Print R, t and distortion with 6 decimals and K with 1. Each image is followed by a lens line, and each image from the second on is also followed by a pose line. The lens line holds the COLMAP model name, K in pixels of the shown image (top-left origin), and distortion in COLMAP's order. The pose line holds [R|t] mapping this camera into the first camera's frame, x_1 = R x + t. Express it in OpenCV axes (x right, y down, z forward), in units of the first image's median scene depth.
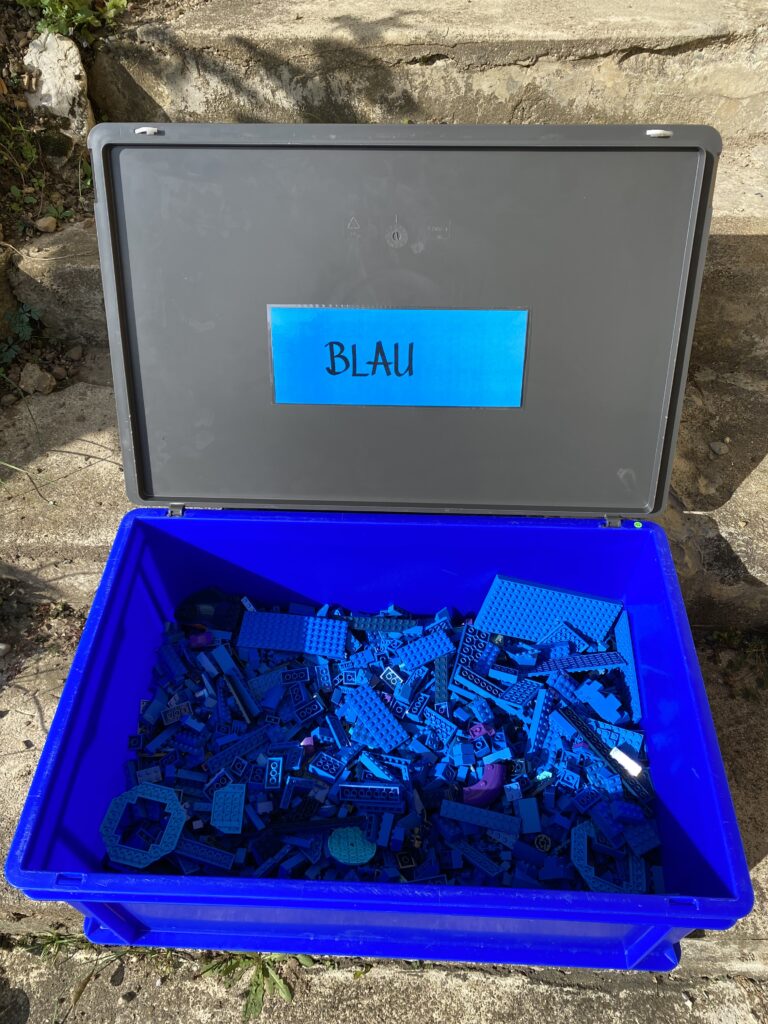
lens RADIAL K [[793.5, 0, 377.8], [0, 793.5, 507.3], [0, 0, 1]] dist [0.019106, -0.017059]
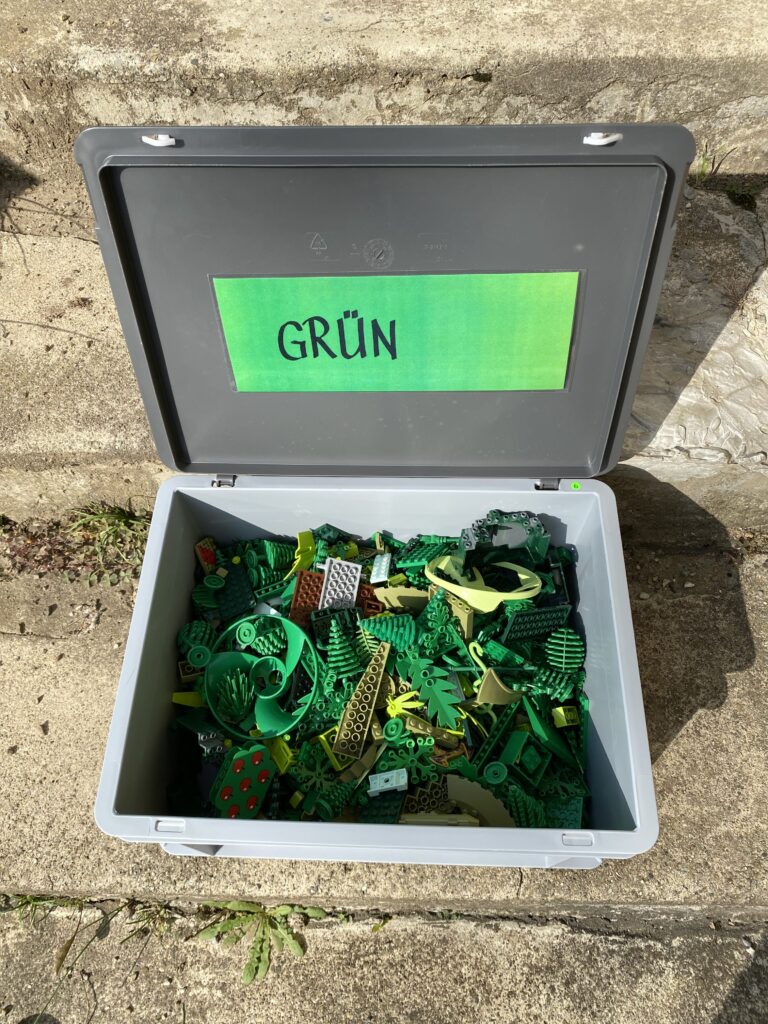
lens RADIAL K [[793.5, 0, 379.6], [0, 793.5, 505.3], [0, 0, 1]] dist [0.019106, -0.017059]
pose [[0.999582, -0.028391, -0.005472, -0.002399], [0.028909, 0.978004, 0.206573, -0.051649], [-0.000513, -0.206645, 0.978416, 0.219076]]
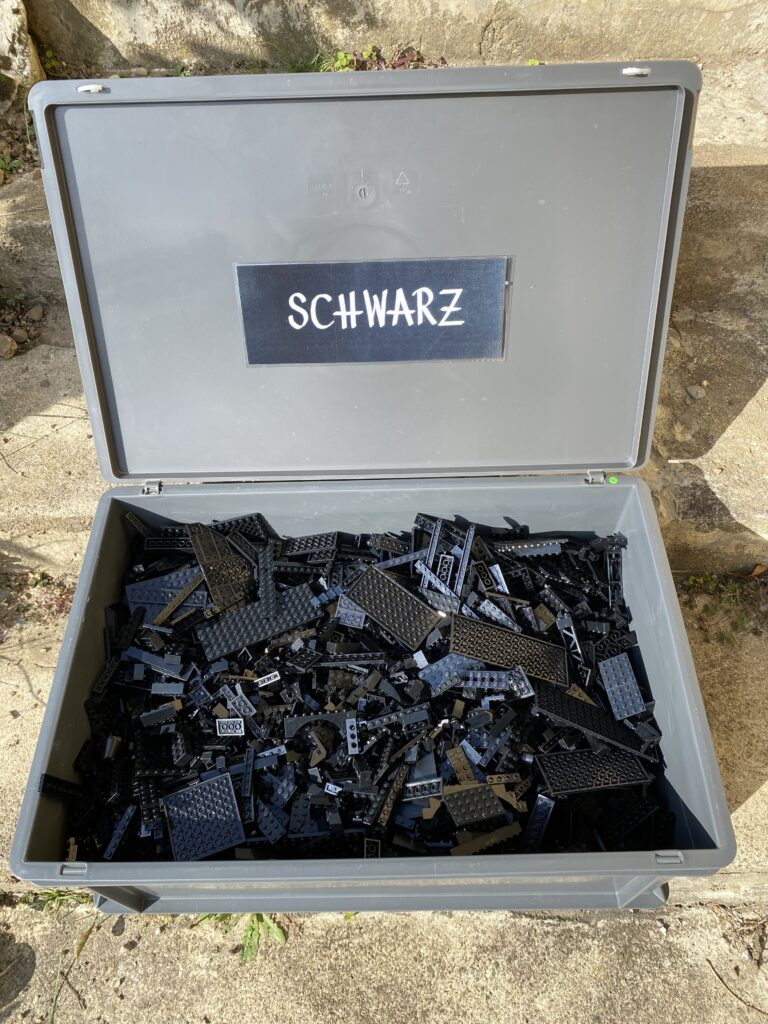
lens RADIAL K [[793.5, 0, 382.6], [0, 793.5, 511.0], [0, 0, 1]] dist [0.019106, -0.017059]
pose [[0.999287, -0.036860, 0.008225, 0.029269], [0.035870, 0.994476, 0.098644, -0.041788], [-0.011816, -0.098278, 0.995089, 0.010580]]
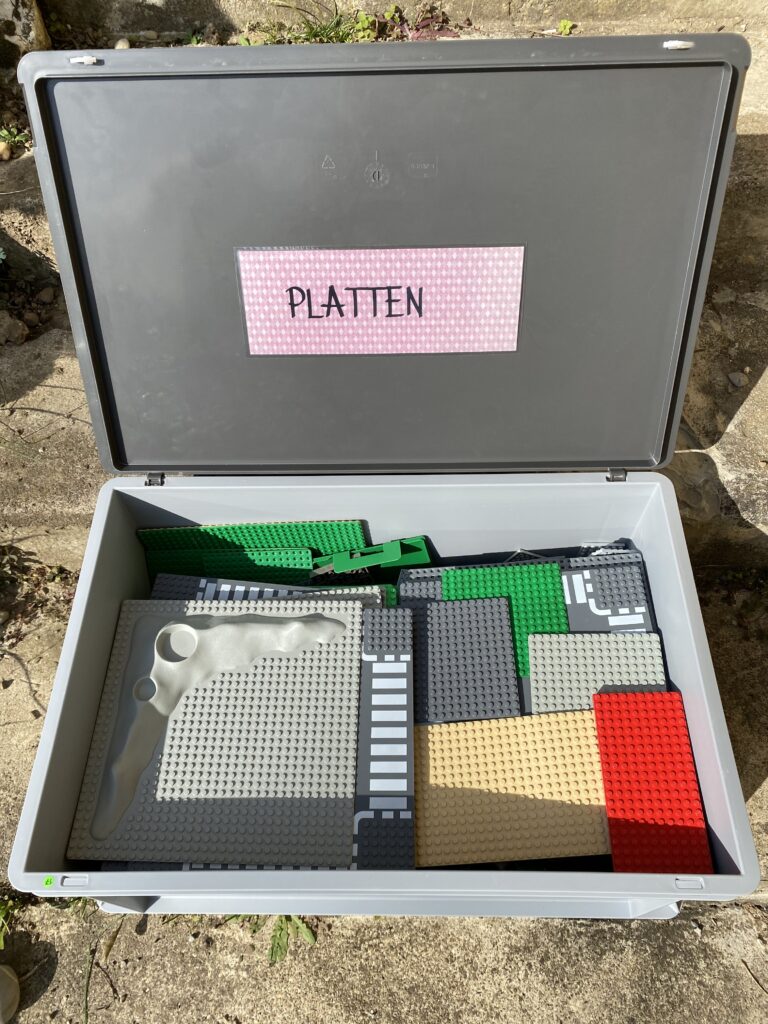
lens RADIAL K [[793.5, 0, 376.2], [0, 793.5, 507.6], [0, 0, 1]] dist [0.019106, -0.017059]
pose [[0.999251, -0.038576, 0.002901, -0.009404], [0.037759, 0.988904, 0.143679, -0.080884], [-0.008411, -0.143462, 0.989620, 0.051412]]
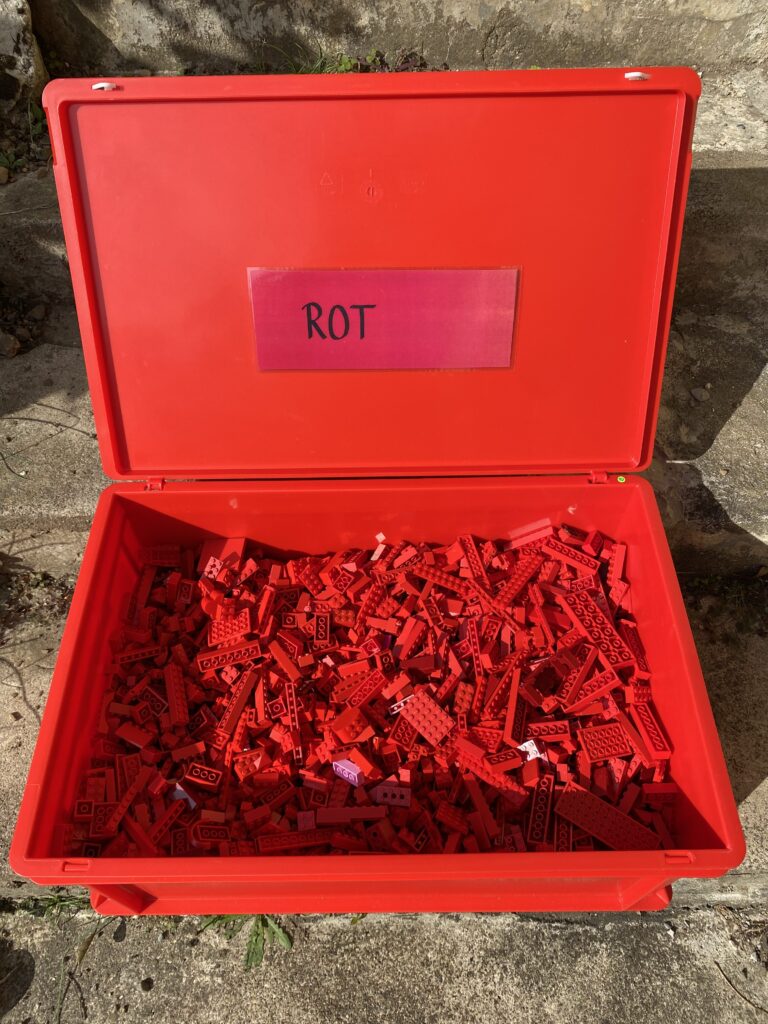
lens RADIAL K [[793.5, 0, 378.7], [0, 793.5, 507.9], [0, 0, 1]] dist [0.019106, -0.017059]
pose [[0.999100, -0.033655, 0.025821, -0.001937], [0.031361, 0.995920, 0.084618, -0.032259], [-0.028563, -0.083732, 0.996079, 0.012656]]
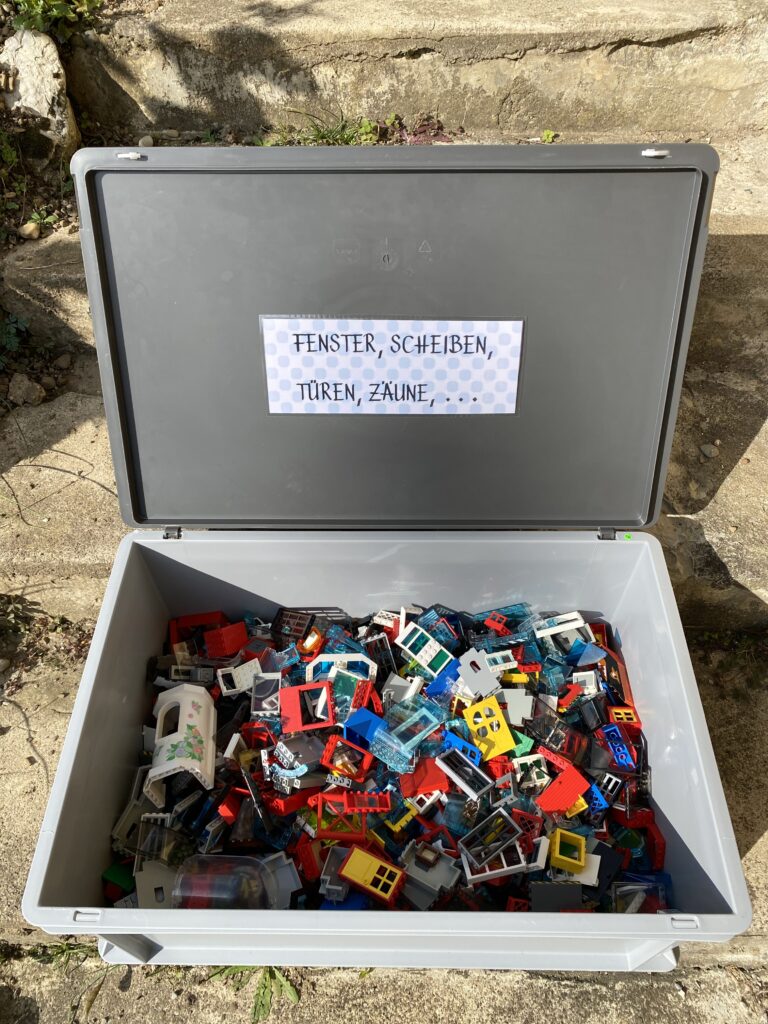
lens RADIAL K [[793.5, 0, 381.1], [0, 793.5, 505.9], [0, 0, 1]] dist [0.019106, -0.017059]
pose [[0.999663, -0.018578, 0.018130, -0.007990], [0.017812, 0.998978, 0.041533, -0.057728], [-0.018883, -0.041196, 0.998973, -0.004228]]
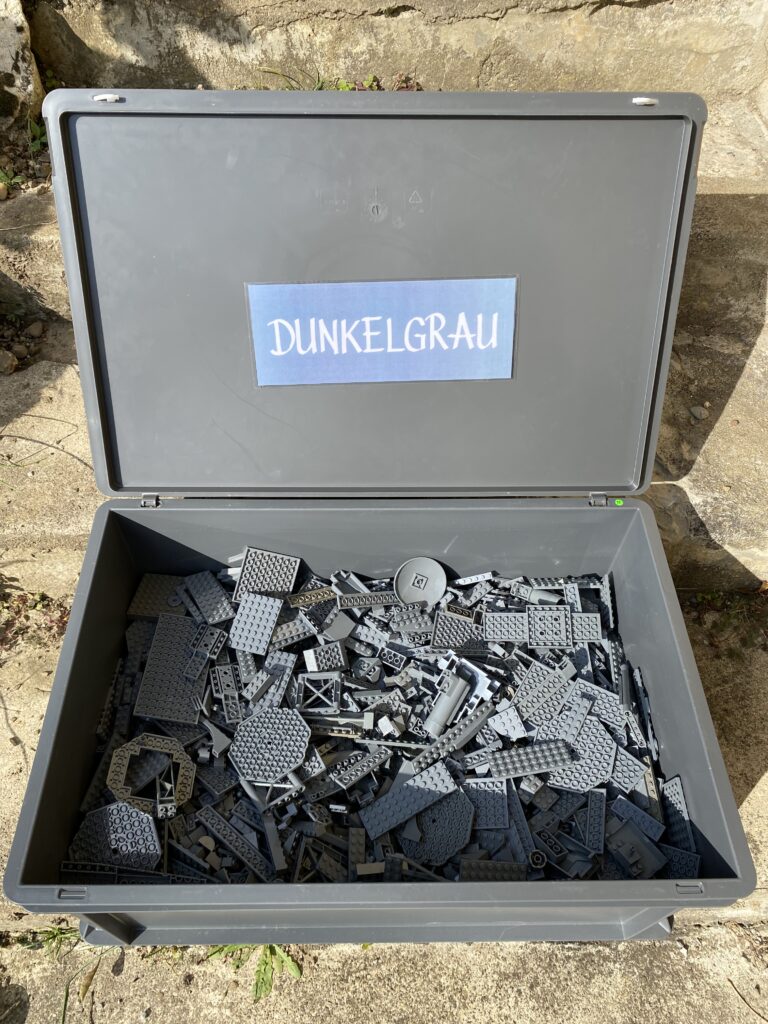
lens RADIAL K [[793.5, 0, 373.4], [0, 793.5, 509.5], [0, 0, 1]] dist [0.019106, -0.017059]
pose [[0.997154, -0.035971, 0.066254, -0.057969], [0.032289, 0.997918, 0.055830, -0.023146], [-0.068124, -0.053532, 0.996240, 0.018608]]
